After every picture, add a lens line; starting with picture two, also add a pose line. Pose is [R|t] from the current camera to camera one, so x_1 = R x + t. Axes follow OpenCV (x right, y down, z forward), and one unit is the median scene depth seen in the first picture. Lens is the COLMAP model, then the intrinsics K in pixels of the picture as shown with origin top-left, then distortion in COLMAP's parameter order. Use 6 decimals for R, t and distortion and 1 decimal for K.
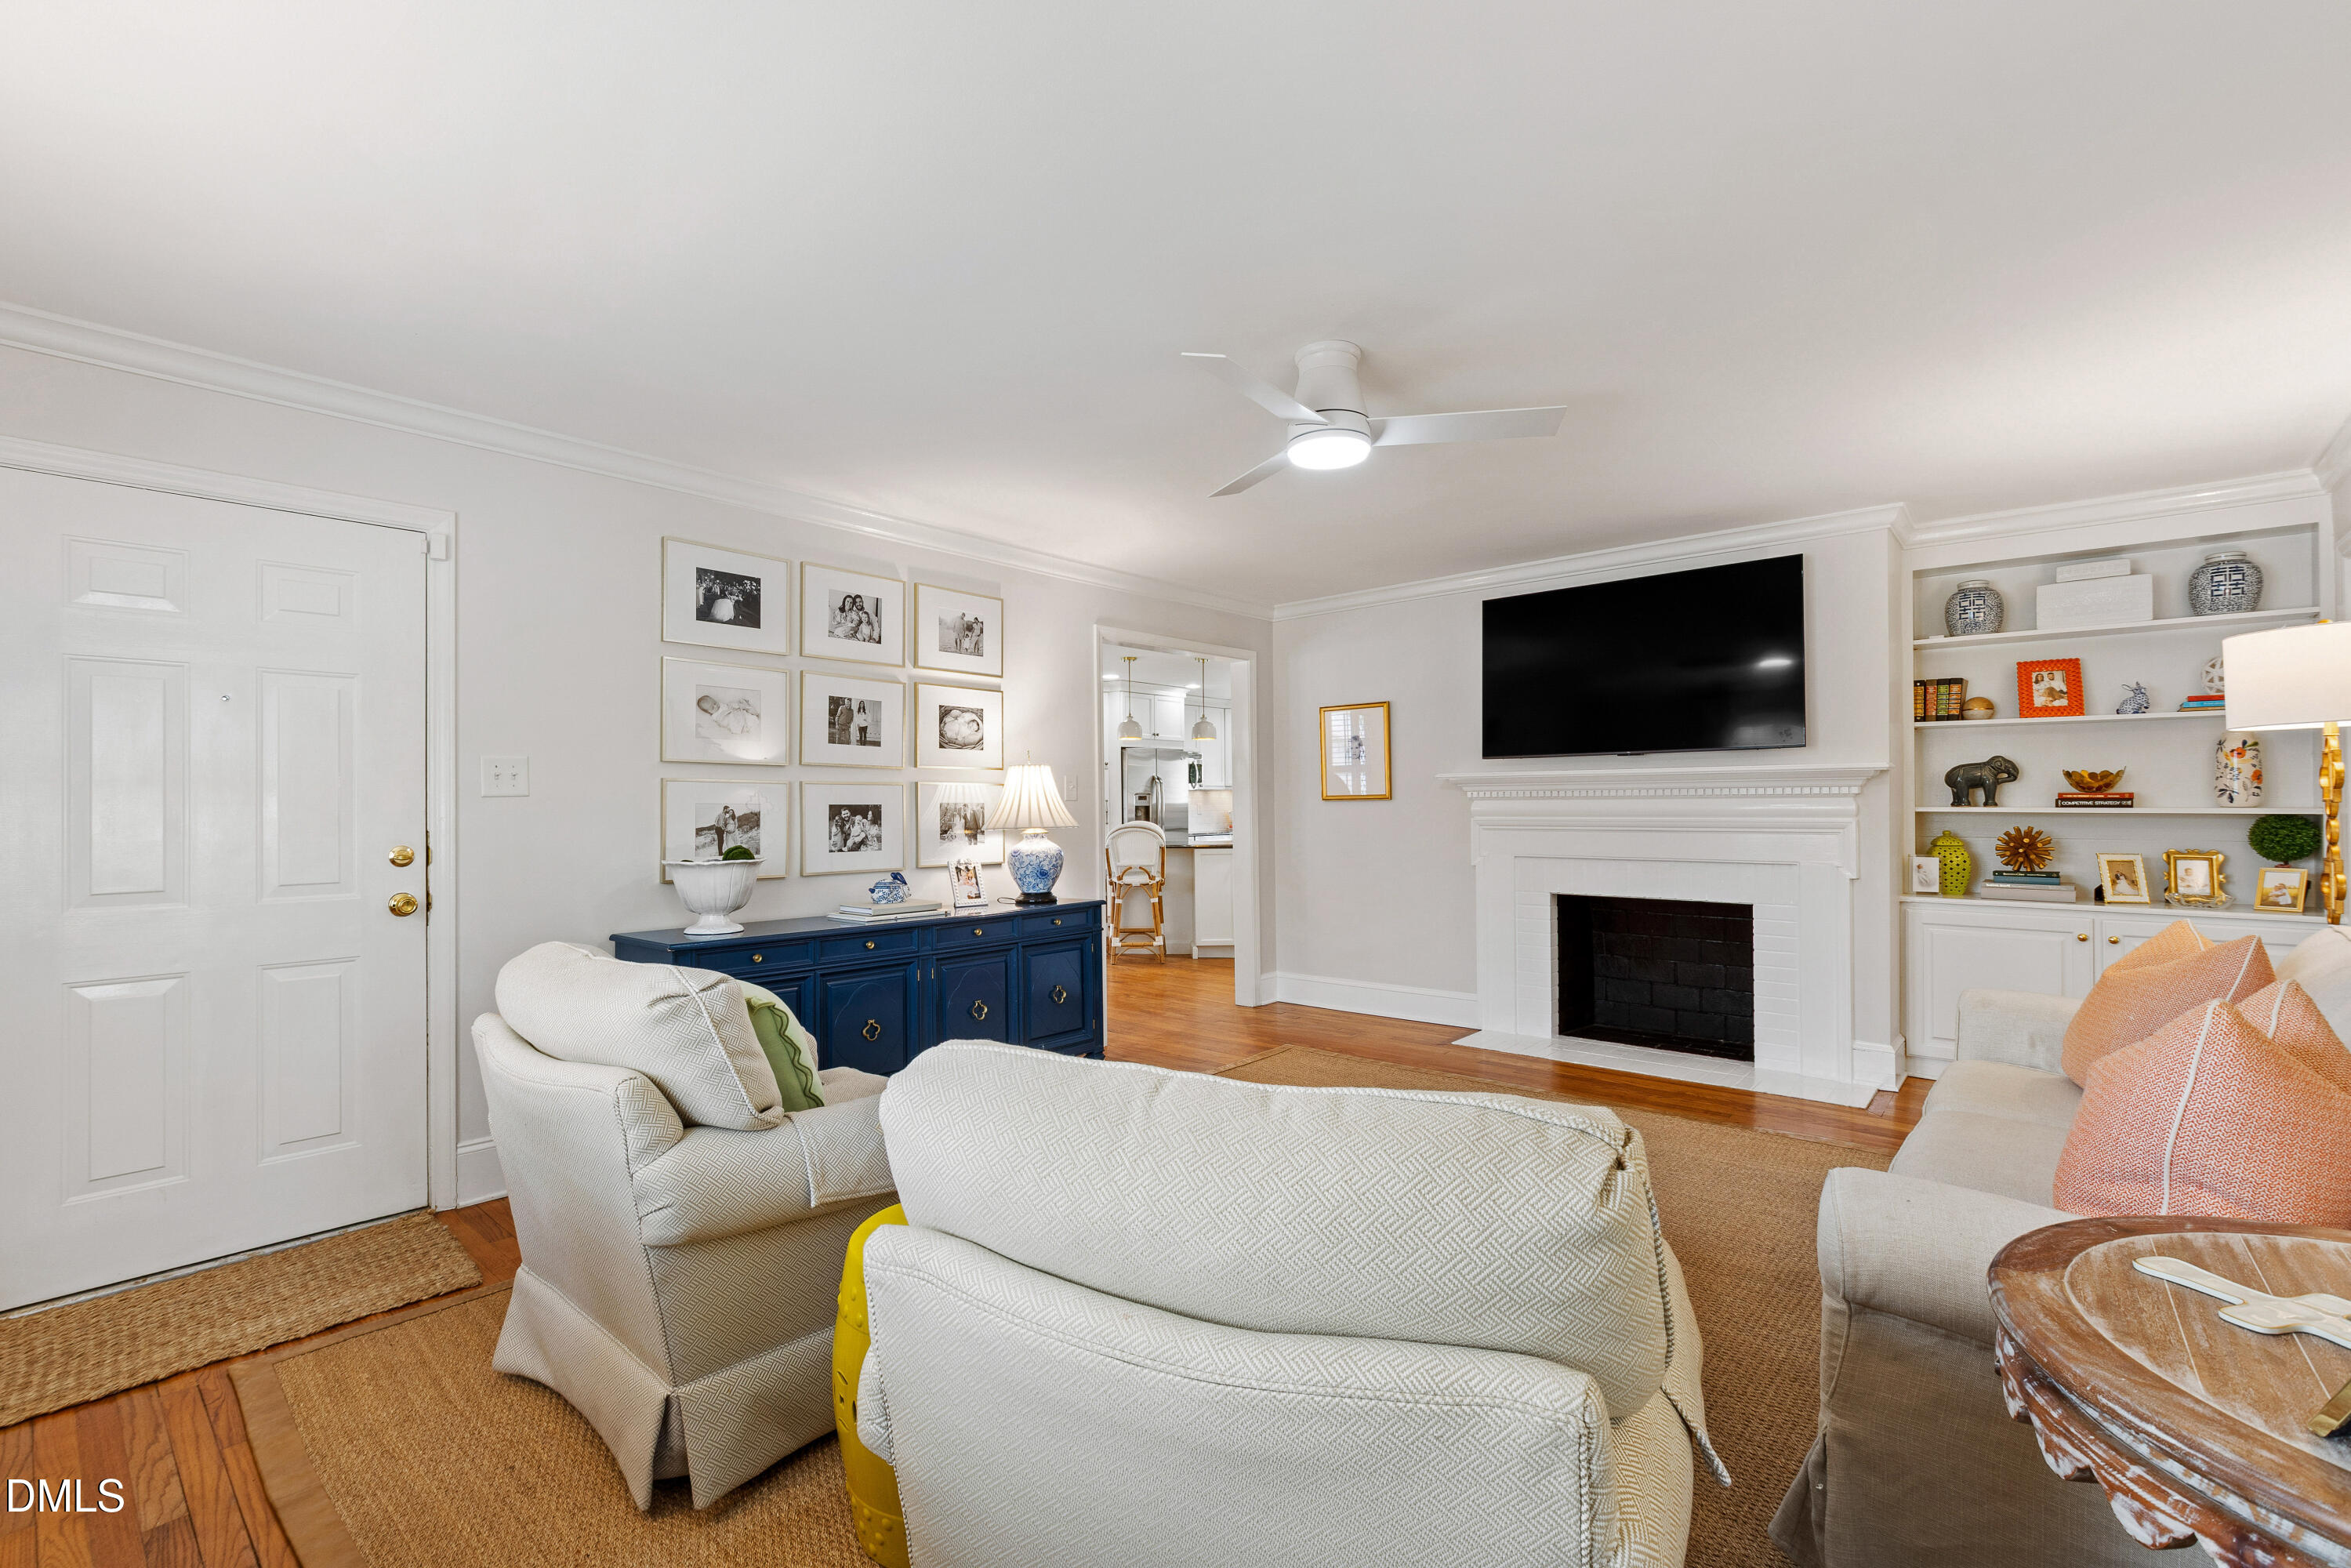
lens RADIAL K [[1027.8, 0, 1179.4], [0, 1027.8, 800.1], [0, 0, 1]] dist [0.001689, -0.001234]
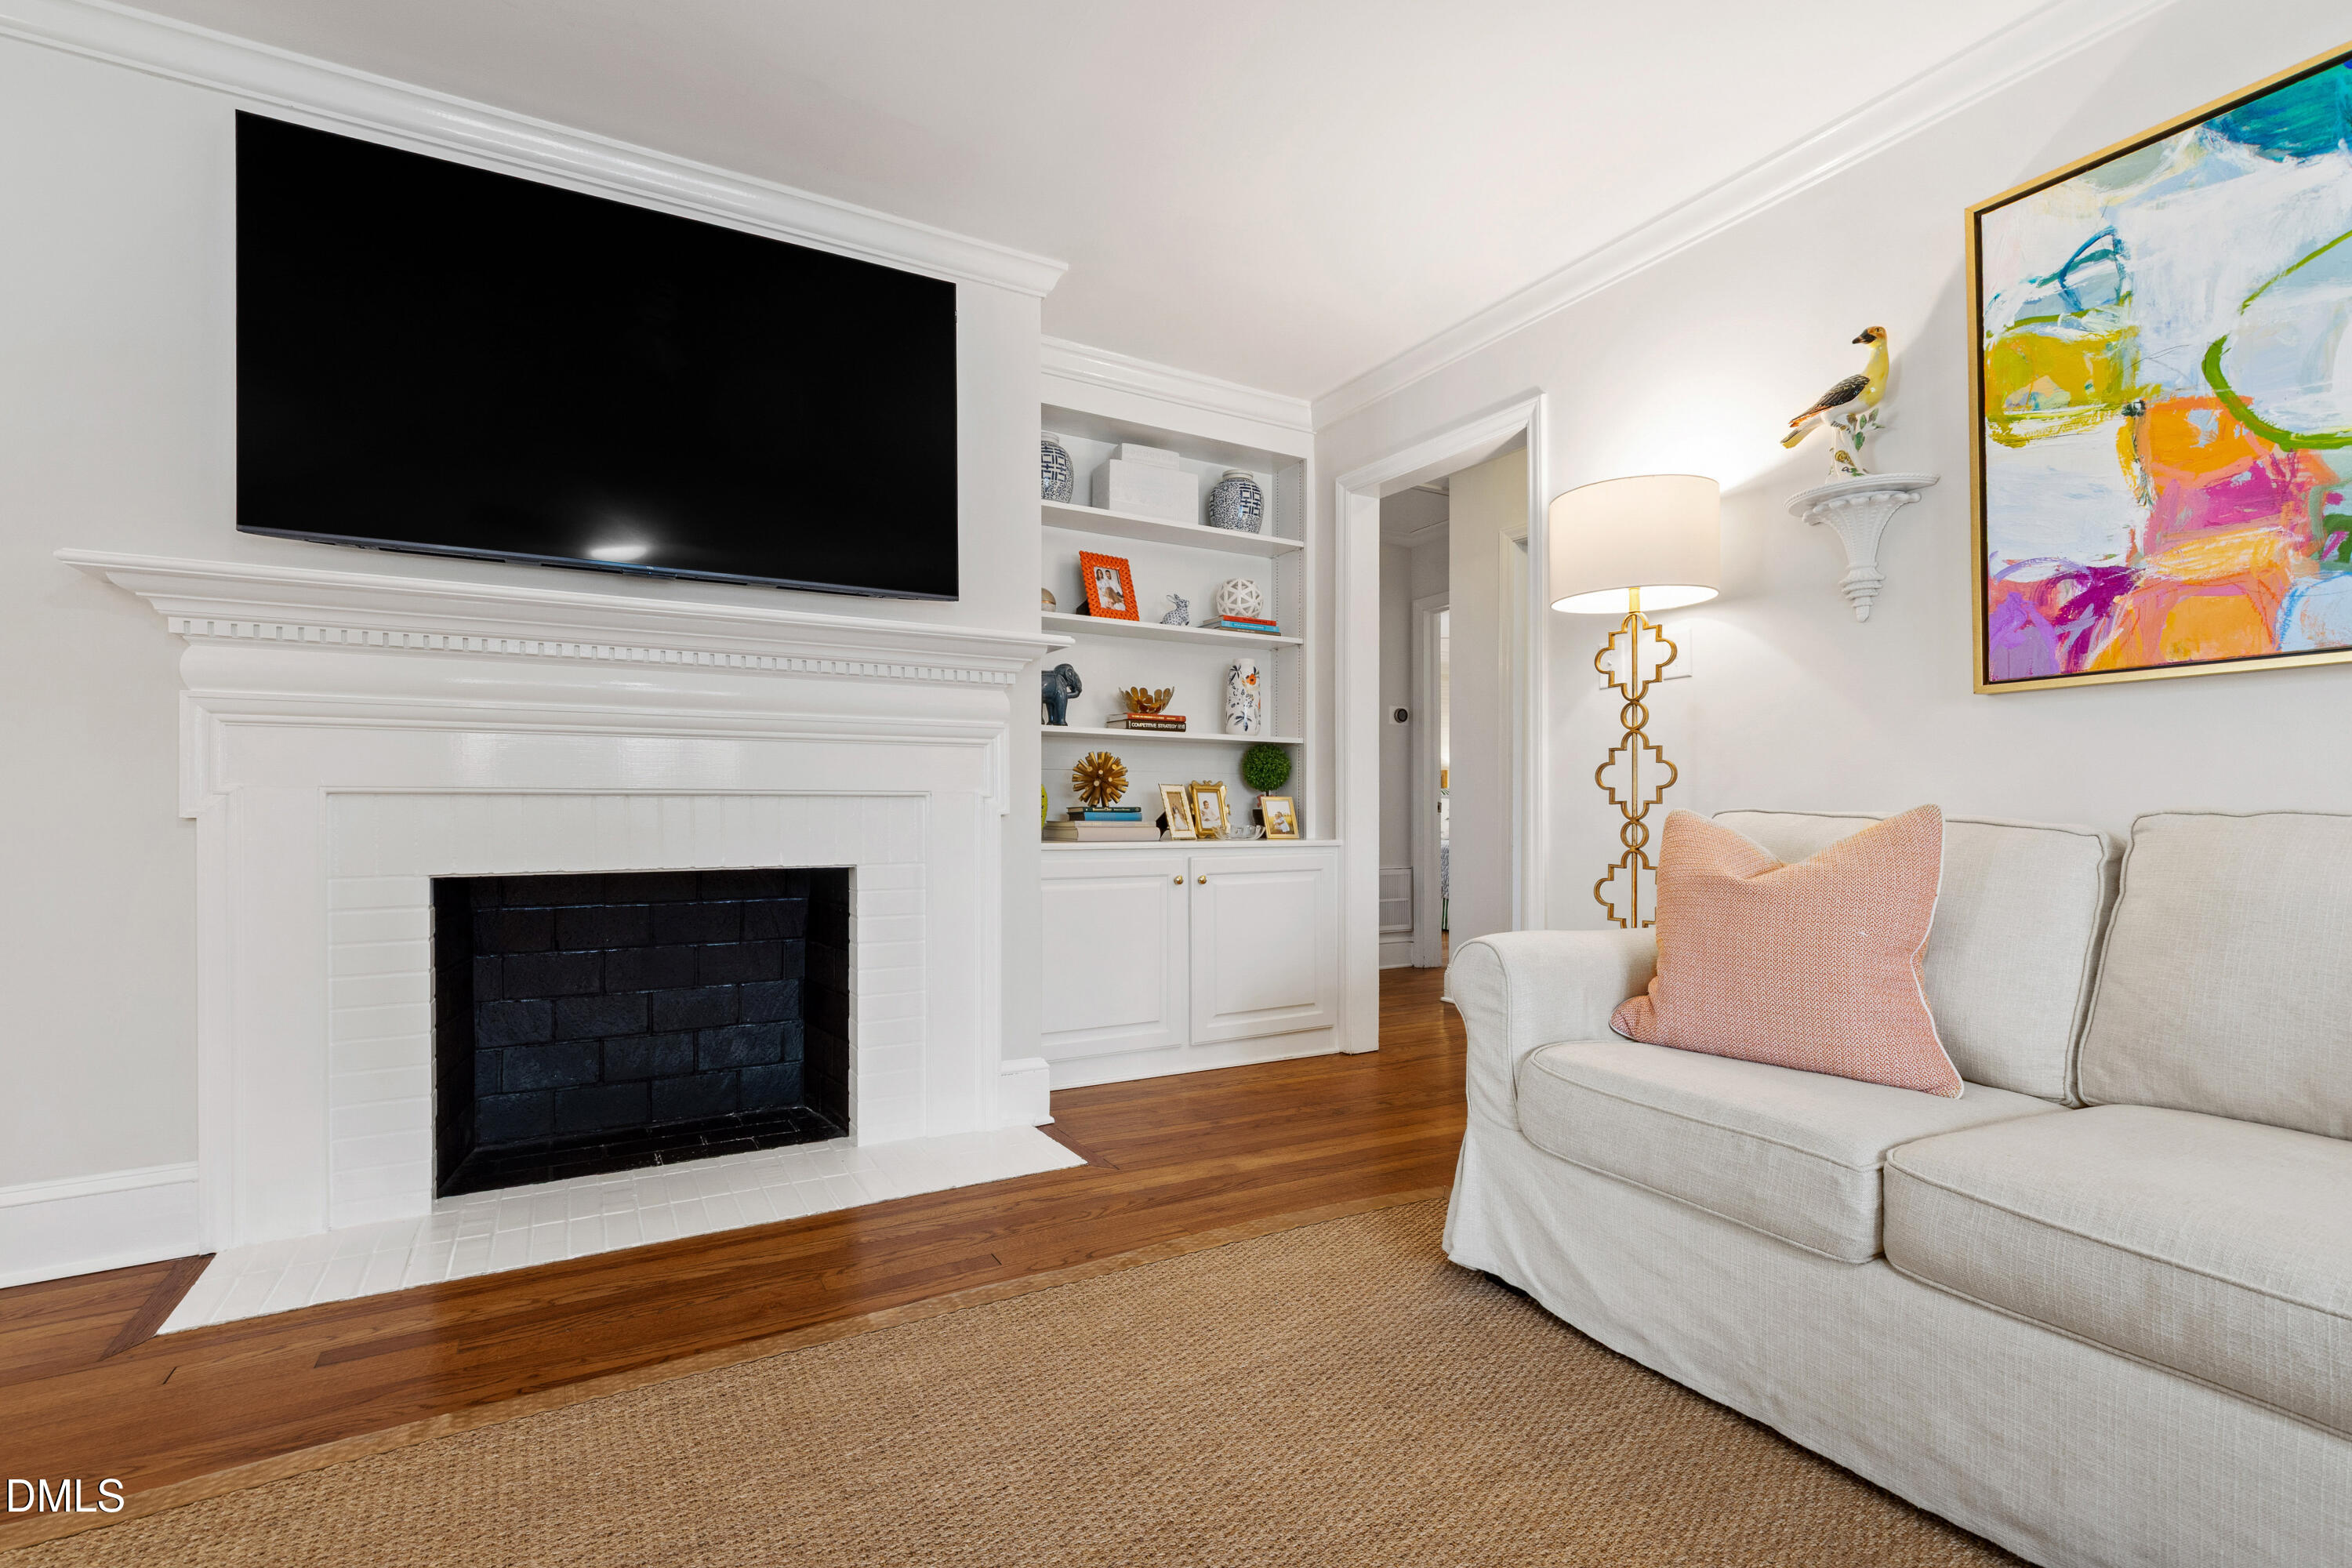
lens RADIAL K [[1065.0, 0, 1179.1], [0, 1065.0, 806.2], [0, 0, 1]] dist [0.004509, -0.000460]
pose [[0.331310, 0.007731, 0.943490, 0.053468], [-0.006219, 0.999963, -0.006010, 0.076089], [-0.943502, -0.003876, 0.331345, 0.687903]]
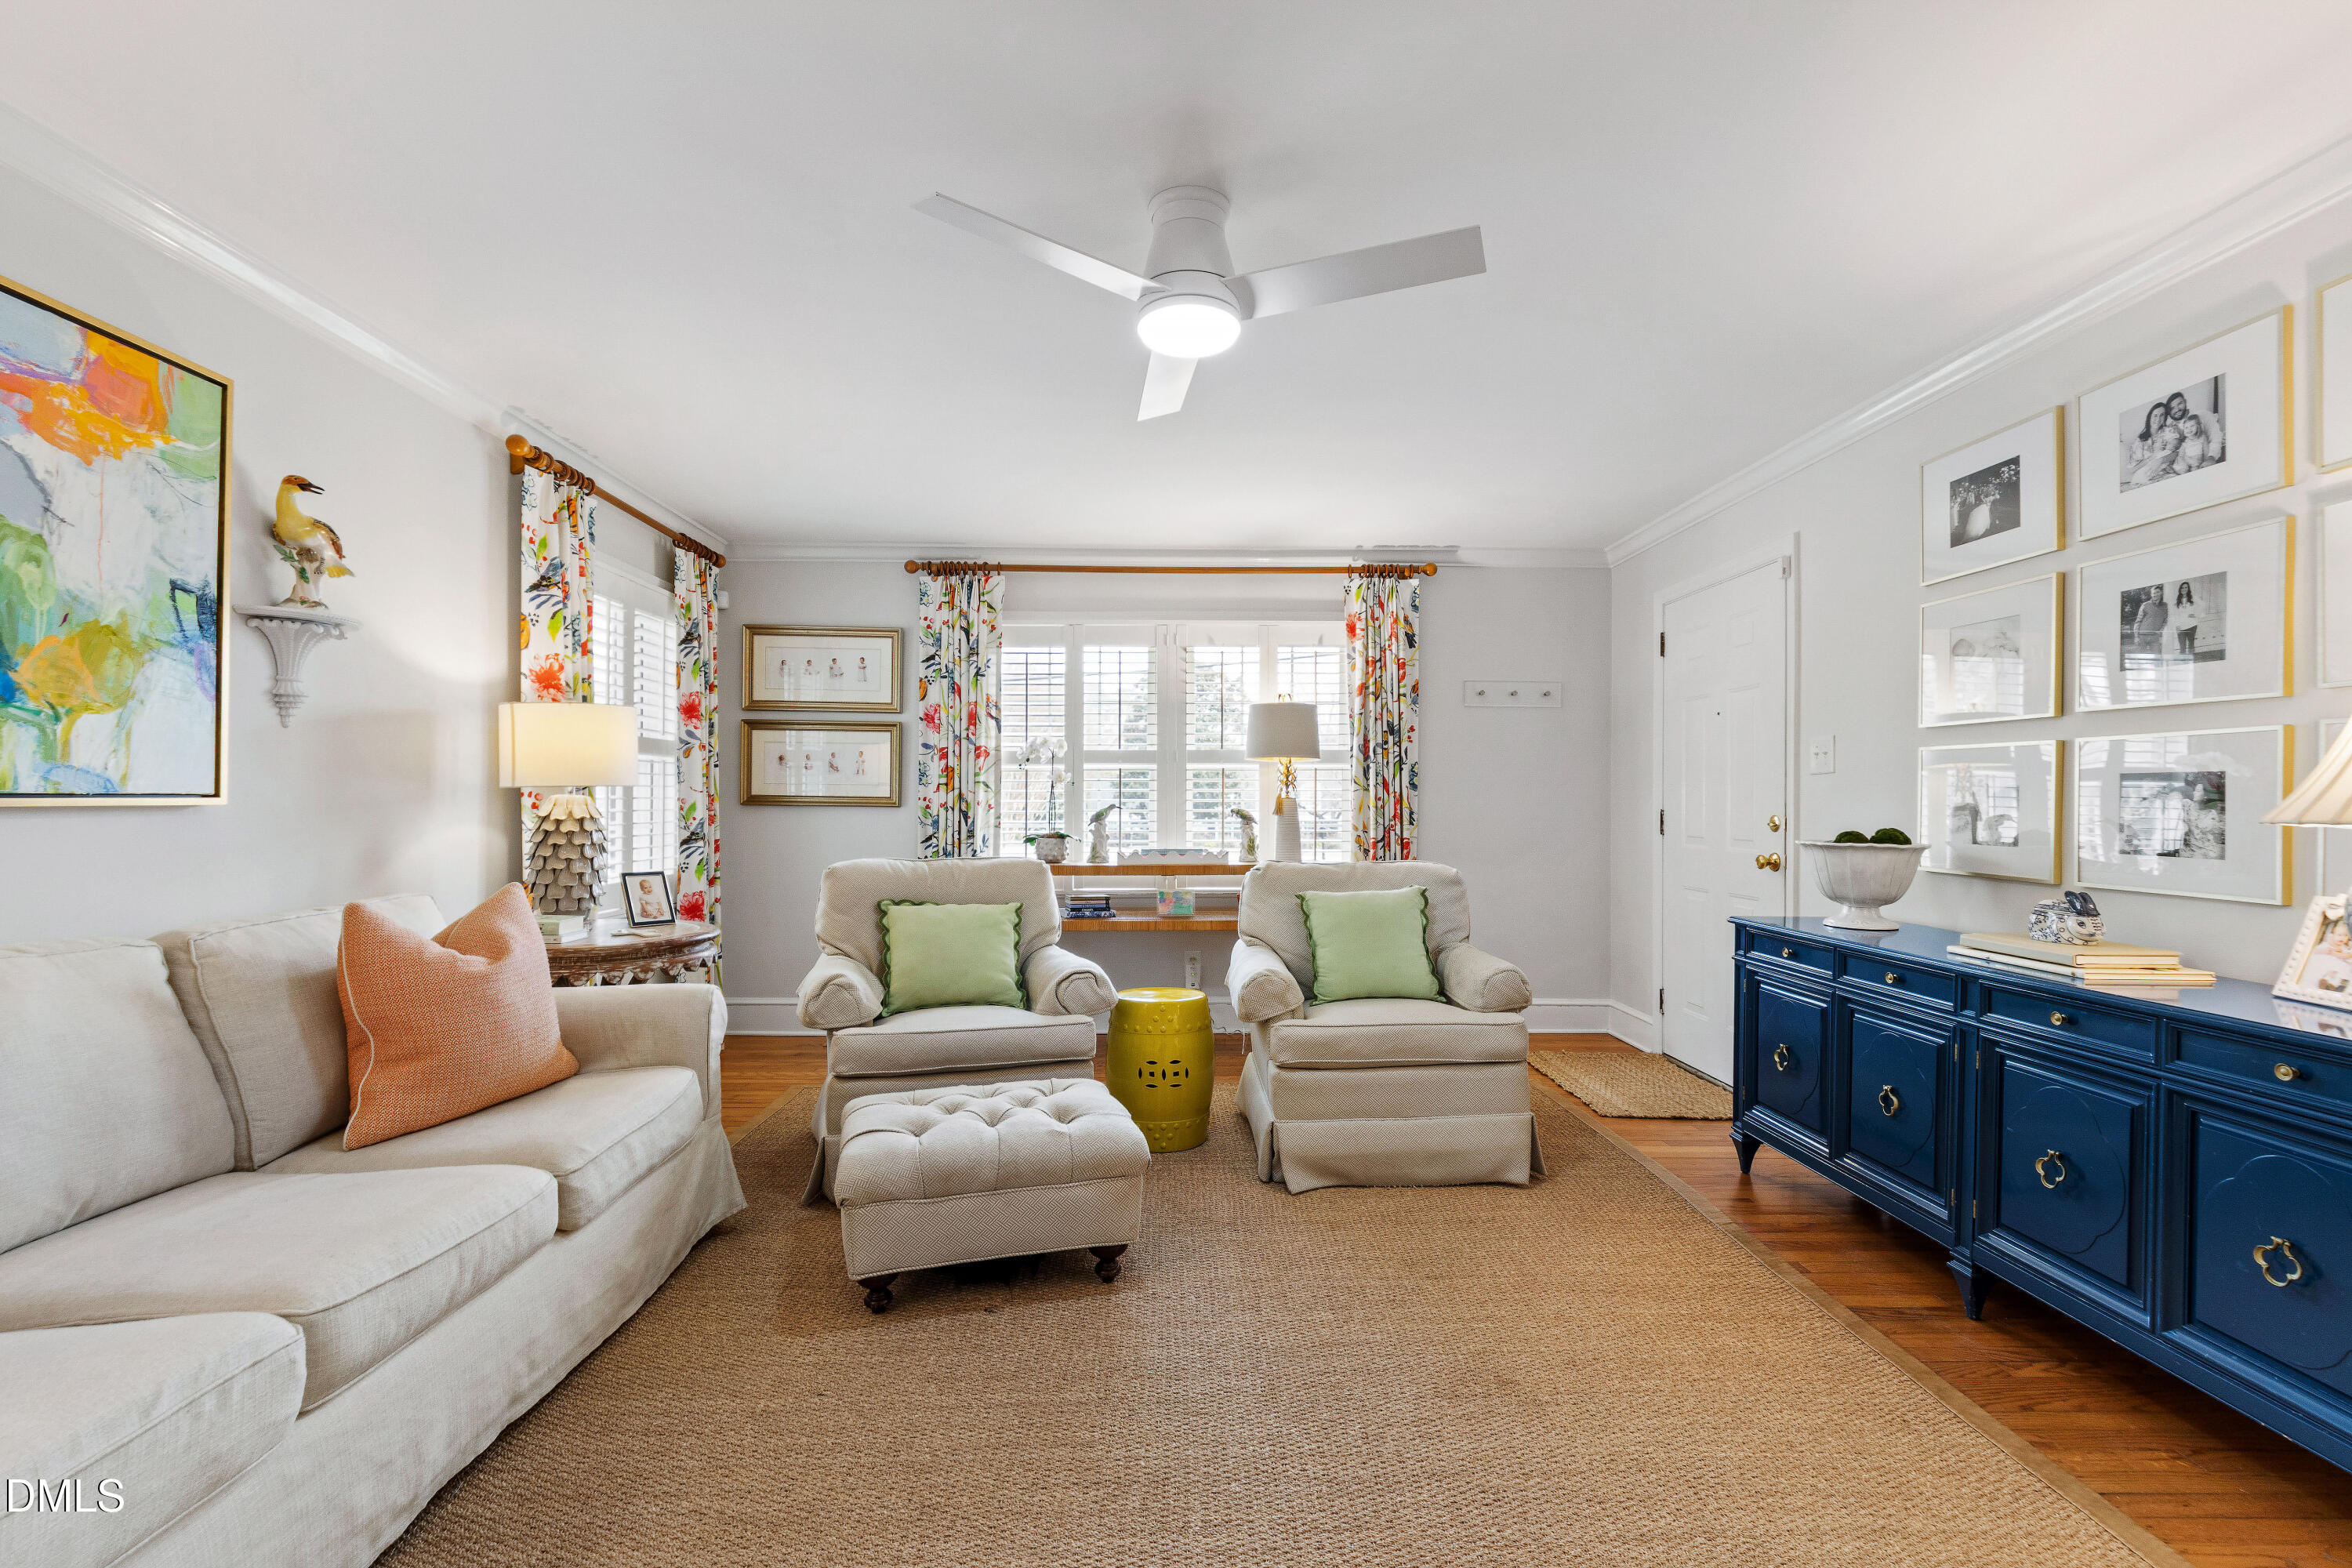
lens RADIAL K [[1028.2, 0, 1179.9], [0, 1028.2, 800.1], [0, 0, 1]] dist [0.001689, -0.001234]
pose [[-0.736035, 0.002893, -0.676937, 0.448951], [0.004605, 0.999989, -0.000733, 0.016888], [0.676928, -0.003657, -0.736040, 1.027164]]
